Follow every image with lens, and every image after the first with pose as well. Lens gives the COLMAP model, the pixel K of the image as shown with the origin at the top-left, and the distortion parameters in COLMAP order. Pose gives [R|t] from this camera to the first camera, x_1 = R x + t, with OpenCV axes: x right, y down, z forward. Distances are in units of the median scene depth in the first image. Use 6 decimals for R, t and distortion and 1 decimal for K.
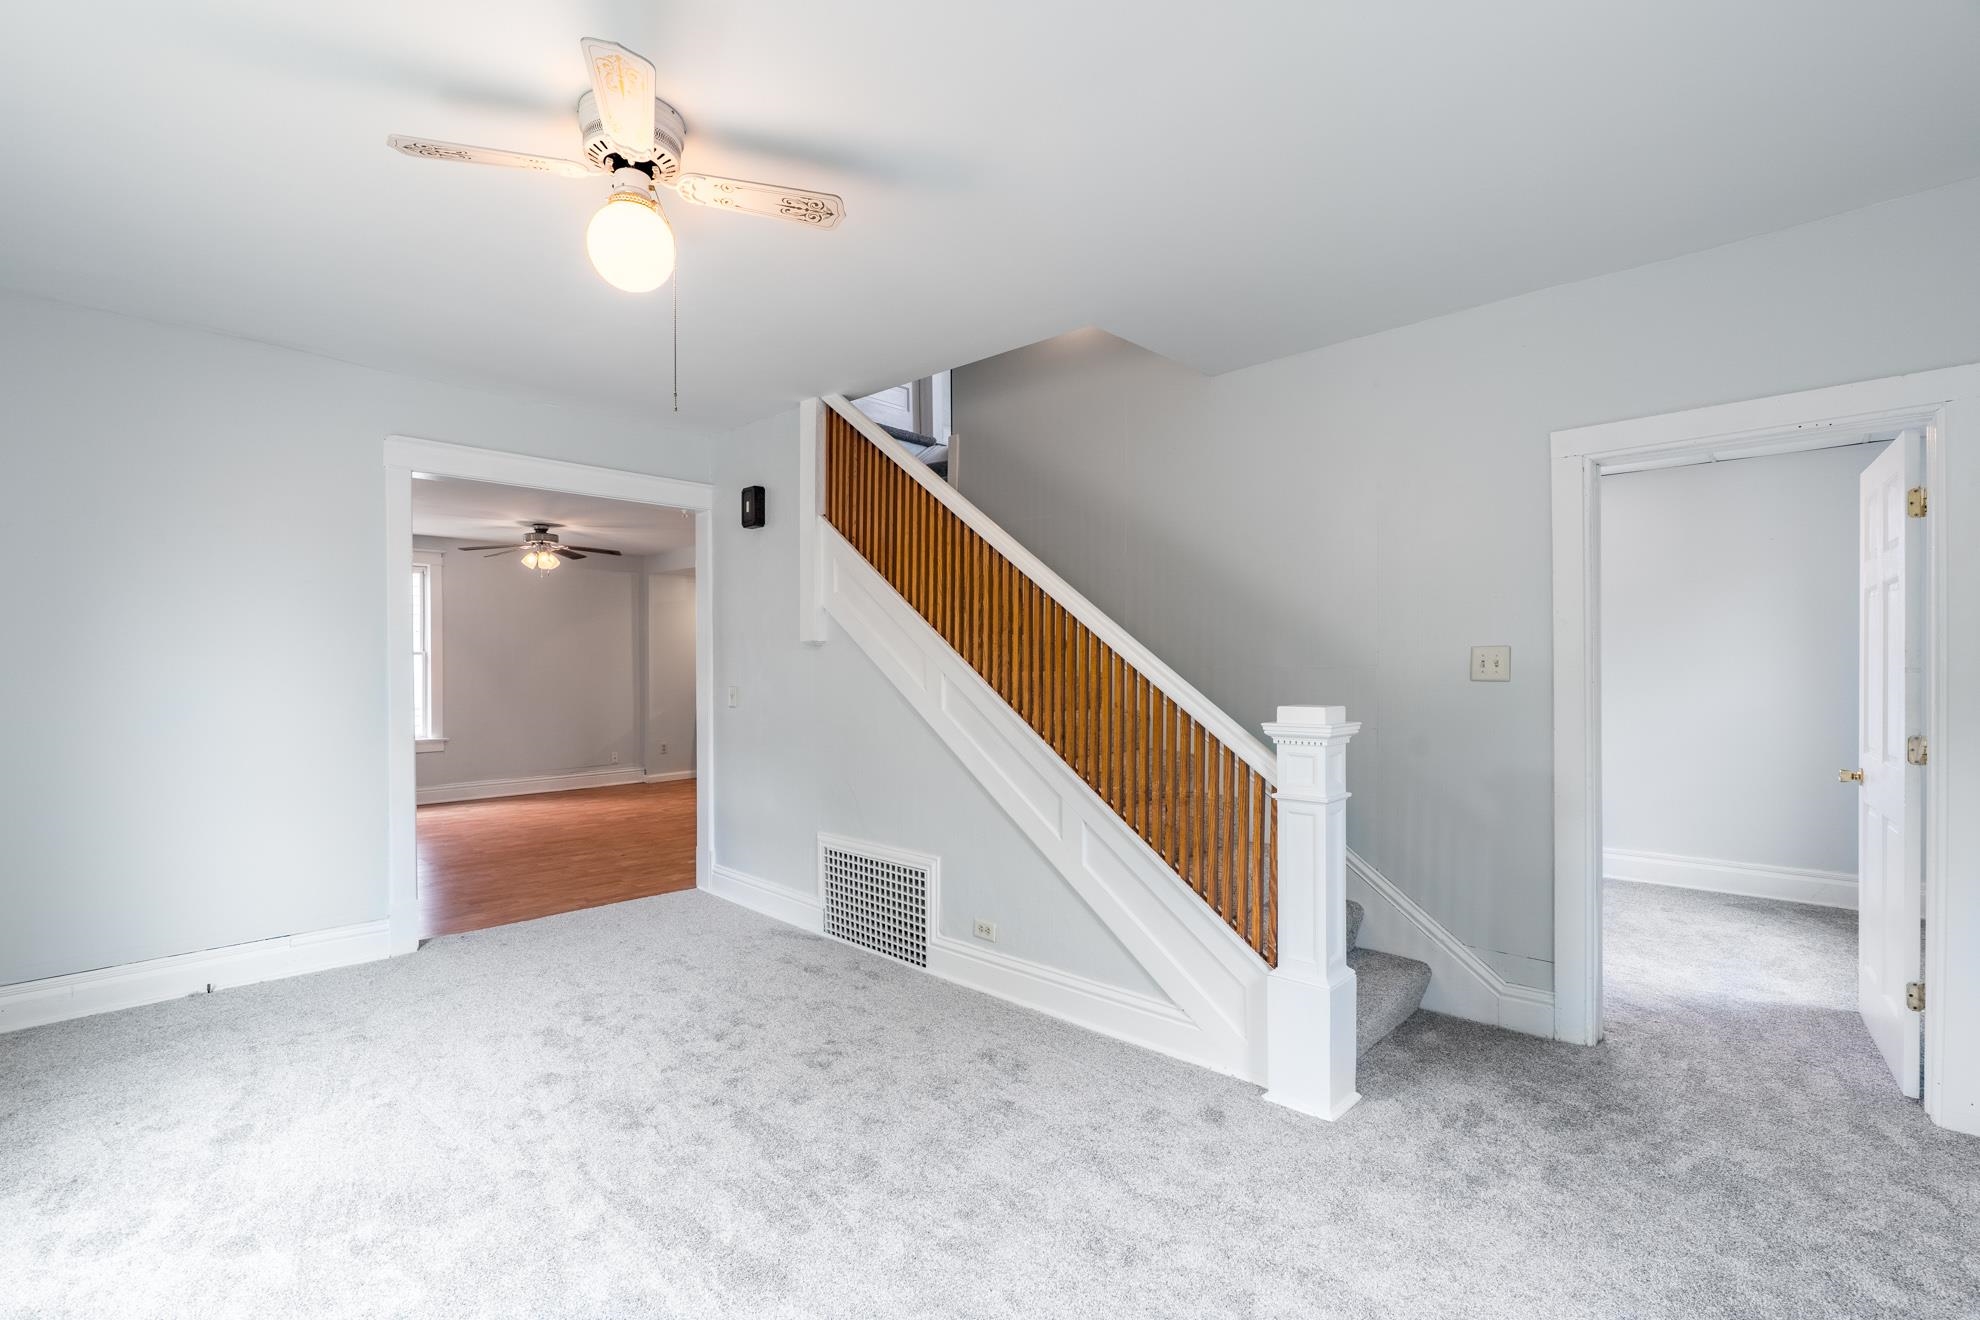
lens RADIAL K [[906.7, 0, 993.7], [0, 906.7, 657.2], [0, 0, 1]] dist [-0.007659, 0.002058]
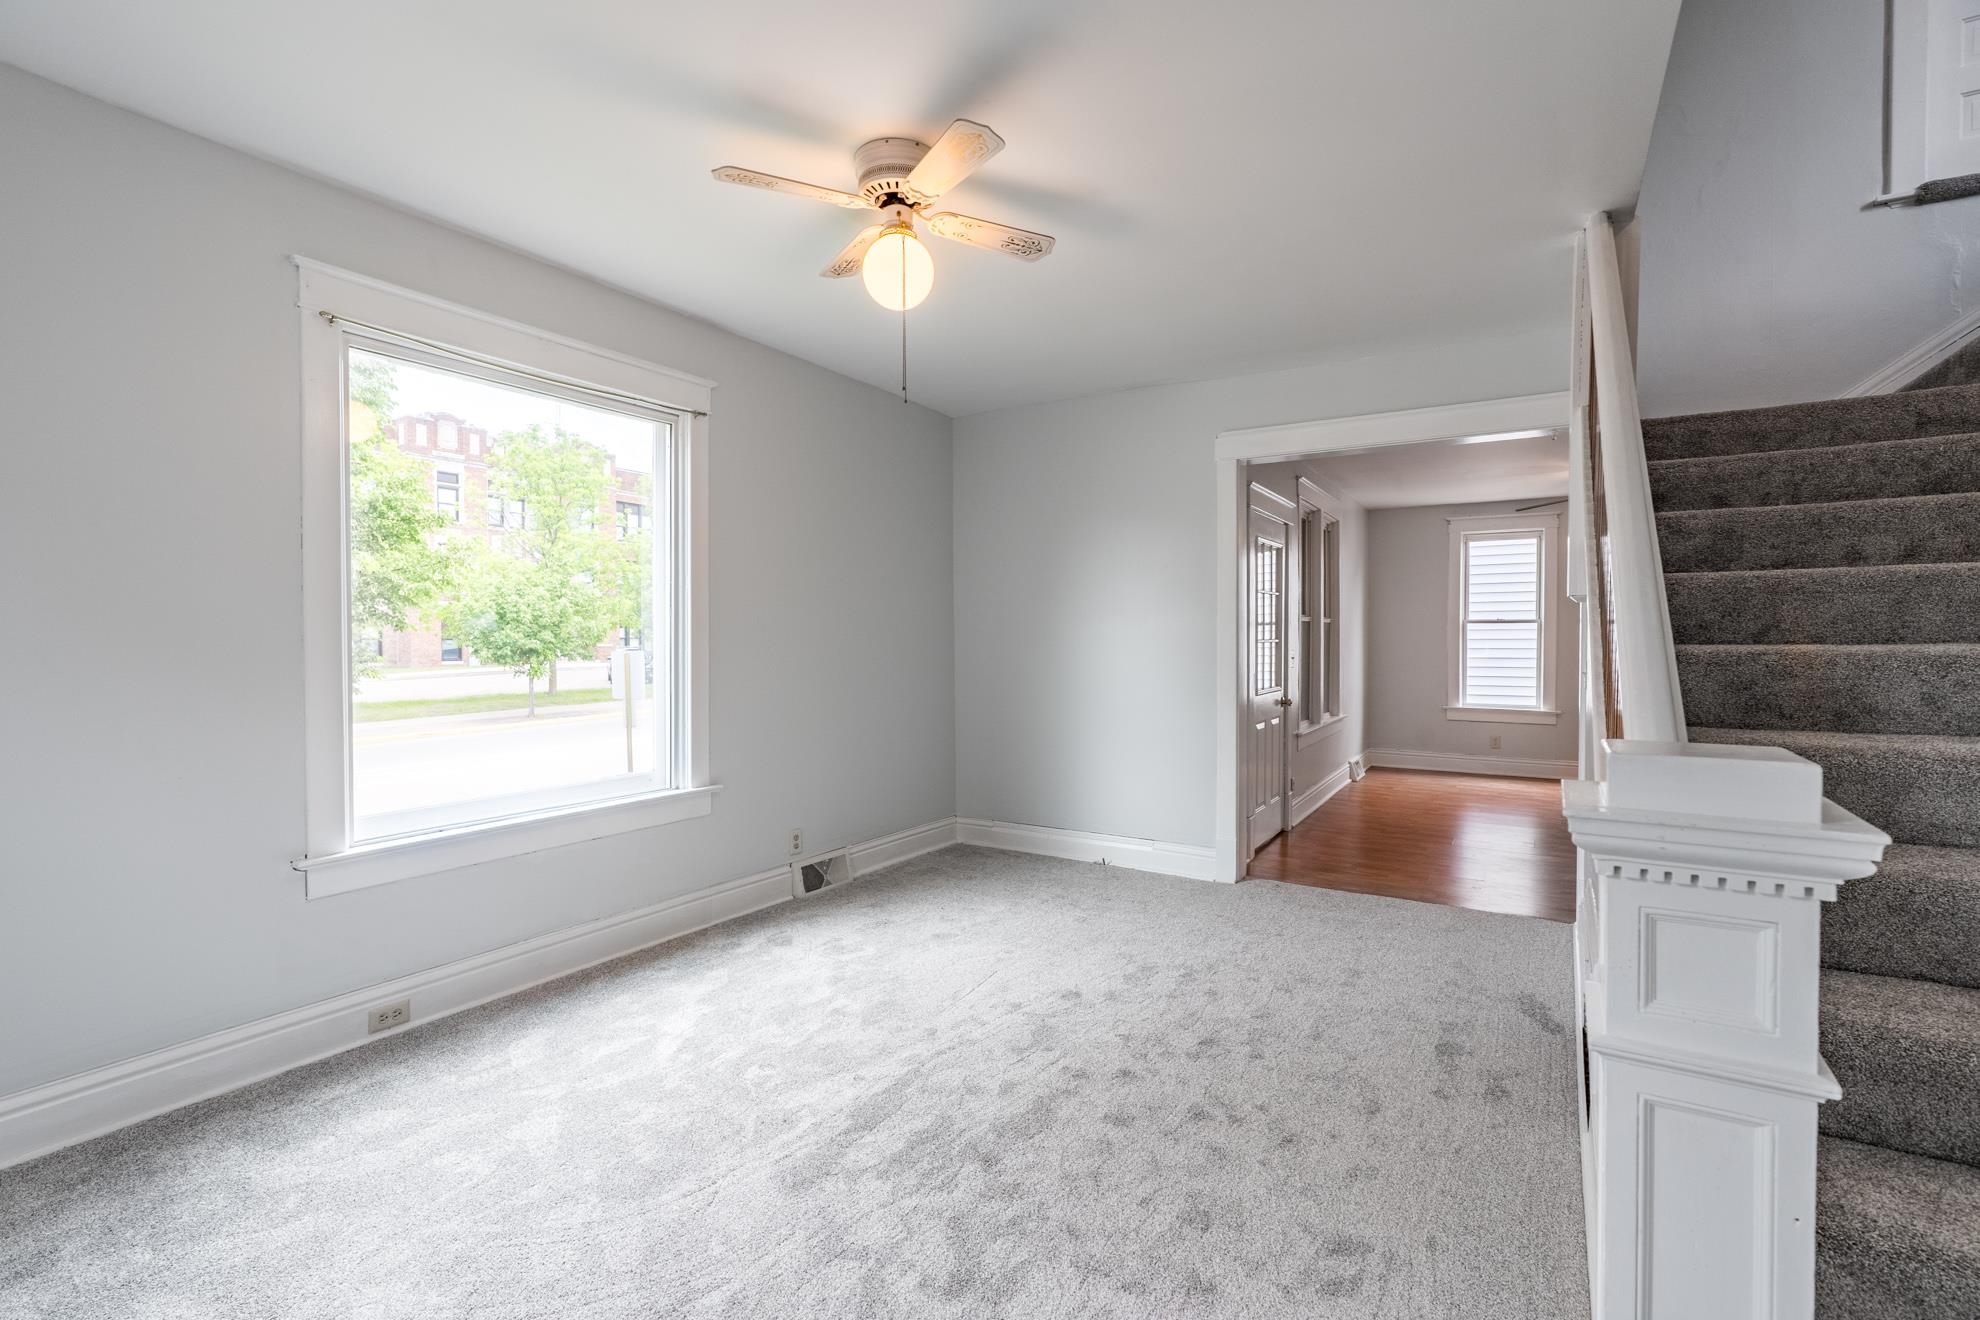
lens RADIAL K [[906.7, 0, 977.5], [0, 906.7, 654.9], [0, 0, 1]] dist [-0.007659, 0.002058]
pose [[0.182305, 0.021964, -0.982997, 0.572425], [0.007538, 0.999690, 0.023735, 0.011148], [0.983213, -0.011737, 0.182083, 0.656969]]
